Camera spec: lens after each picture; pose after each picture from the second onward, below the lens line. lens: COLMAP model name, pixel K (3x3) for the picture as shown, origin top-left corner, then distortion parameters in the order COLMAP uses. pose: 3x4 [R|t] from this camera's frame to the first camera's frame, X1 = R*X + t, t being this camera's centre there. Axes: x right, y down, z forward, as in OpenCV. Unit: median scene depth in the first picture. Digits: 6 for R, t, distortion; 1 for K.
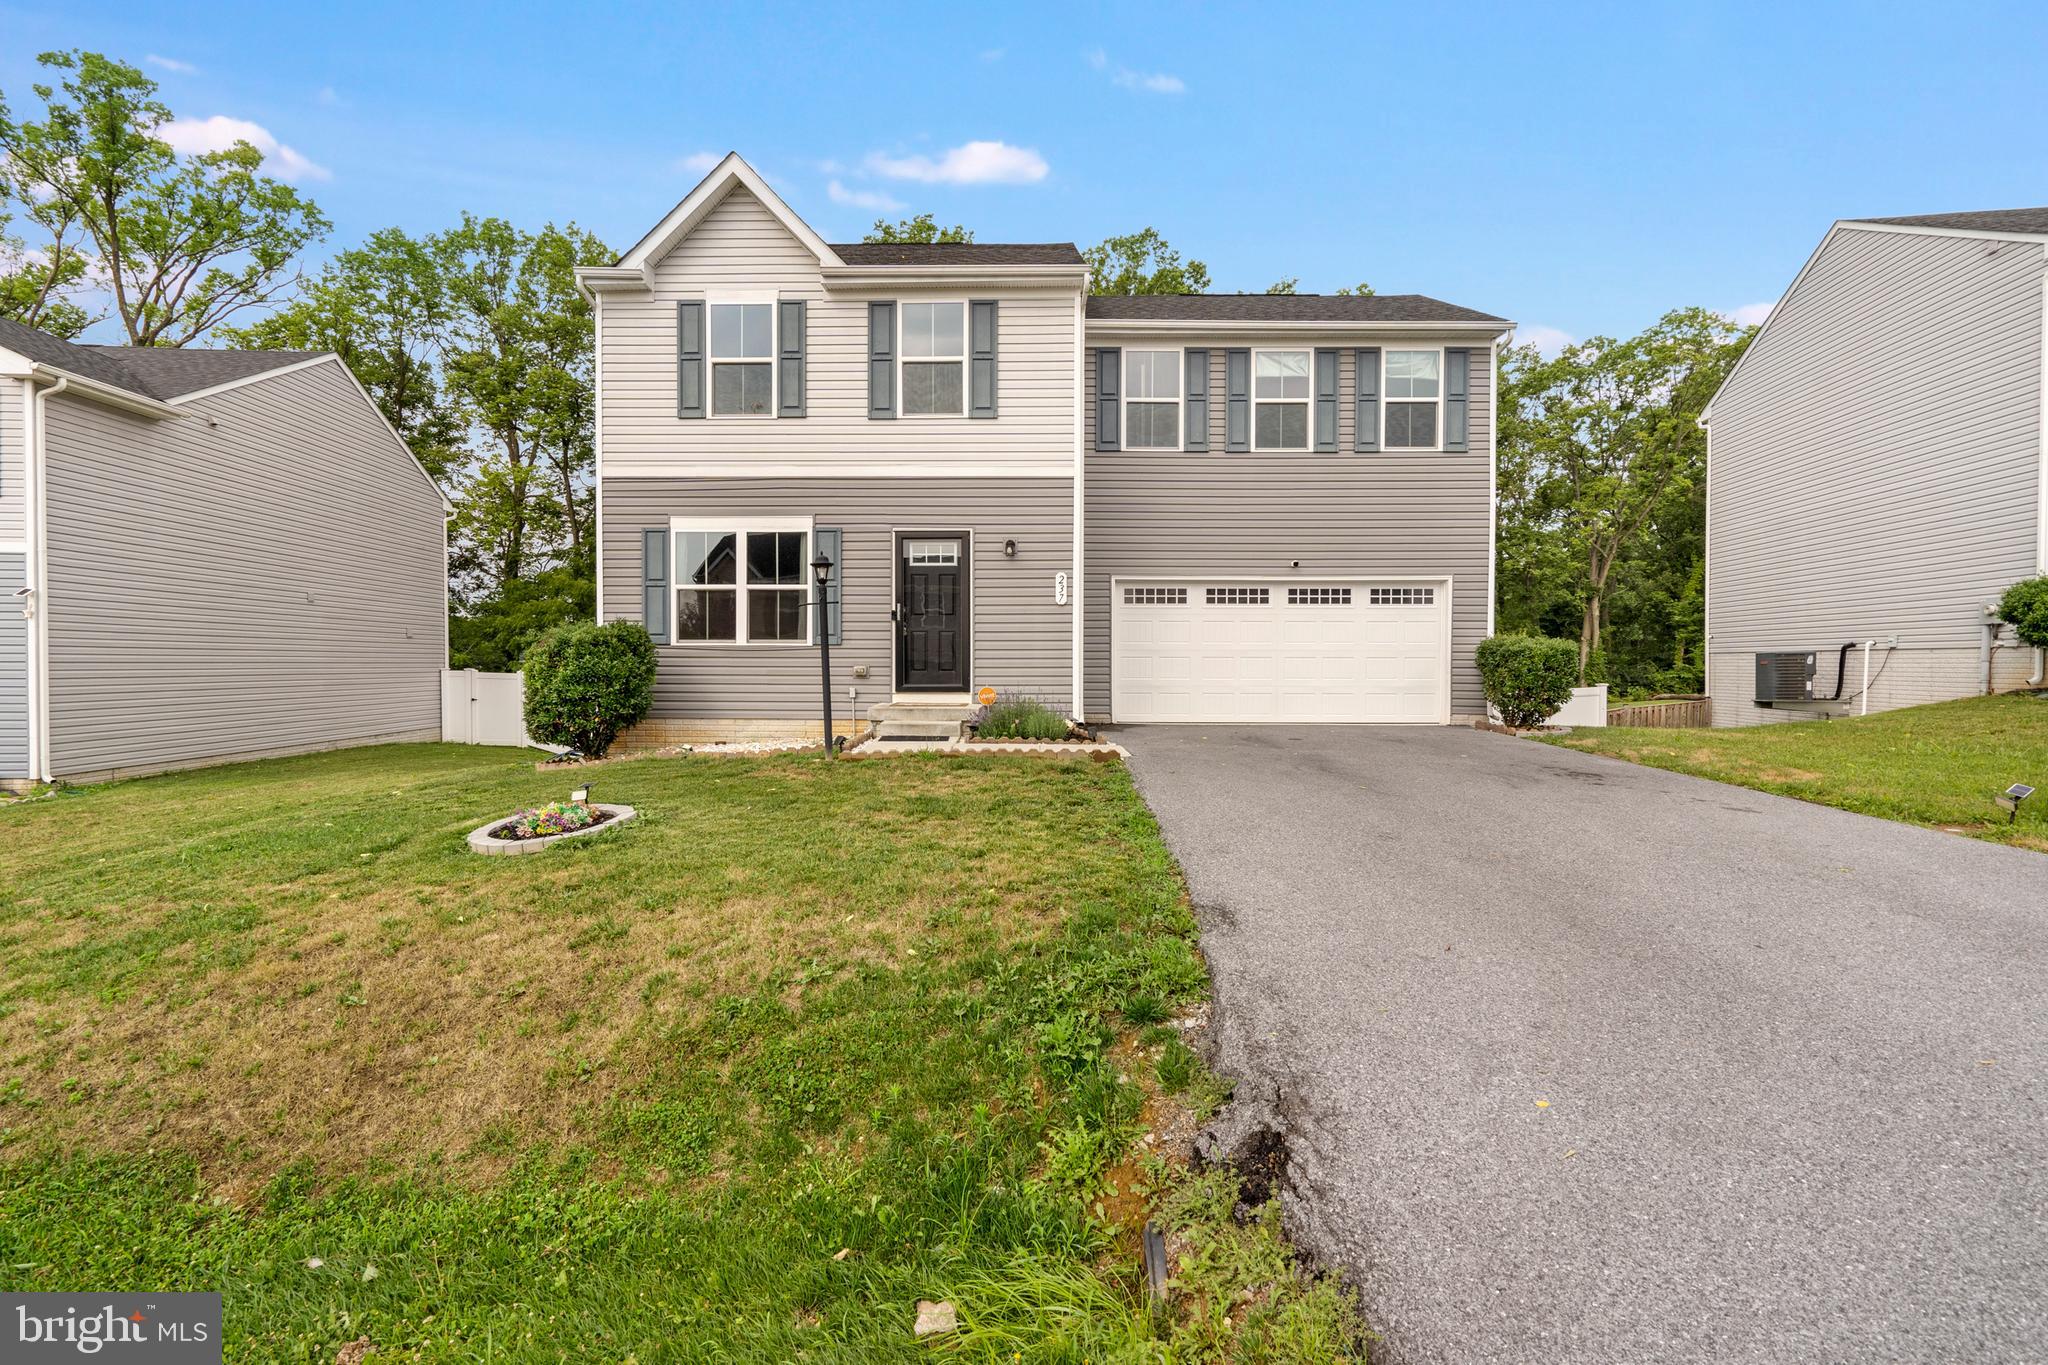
lens RADIAL K [[954.0, 0, 1029.0], [0, 954.0, 671.0], [0, 0, 1]] dist [-0.004051, -0.000166]
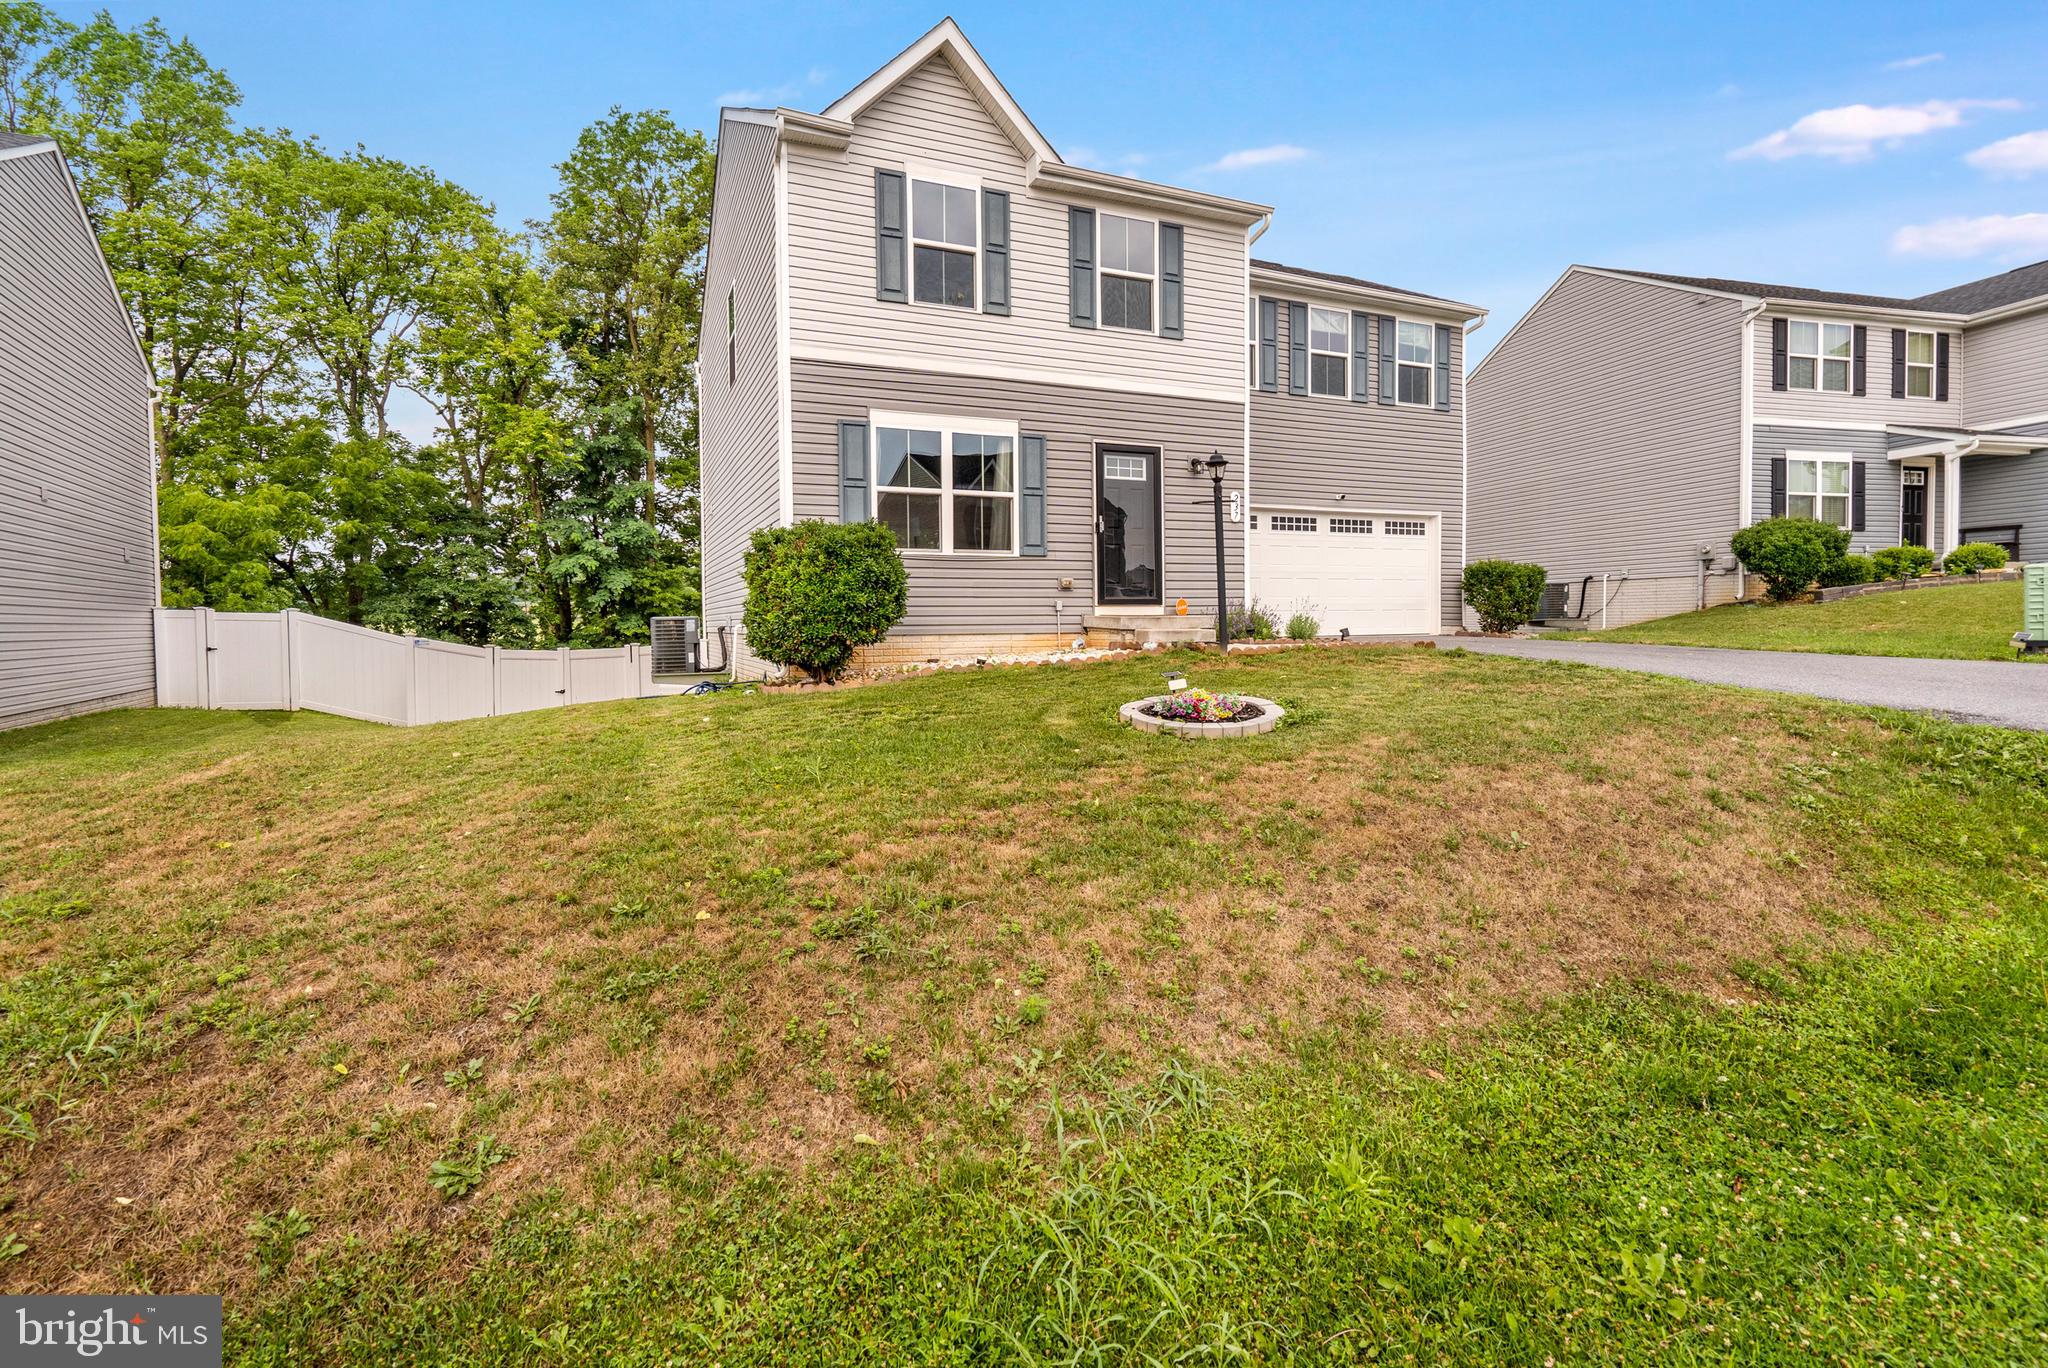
lens RADIAL K [[959.3, 0, 1013.0], [0, 959.3, 640.7], [0, 0, 1]] dist [-0.002044, -0.000280]
pose [[0.907922, -0.018868, 0.418713, -0.636727], [0.014579, 0.999803, 0.013438, 0.044798], [-0.418885, -0.006096, 0.908019, 0.126671]]
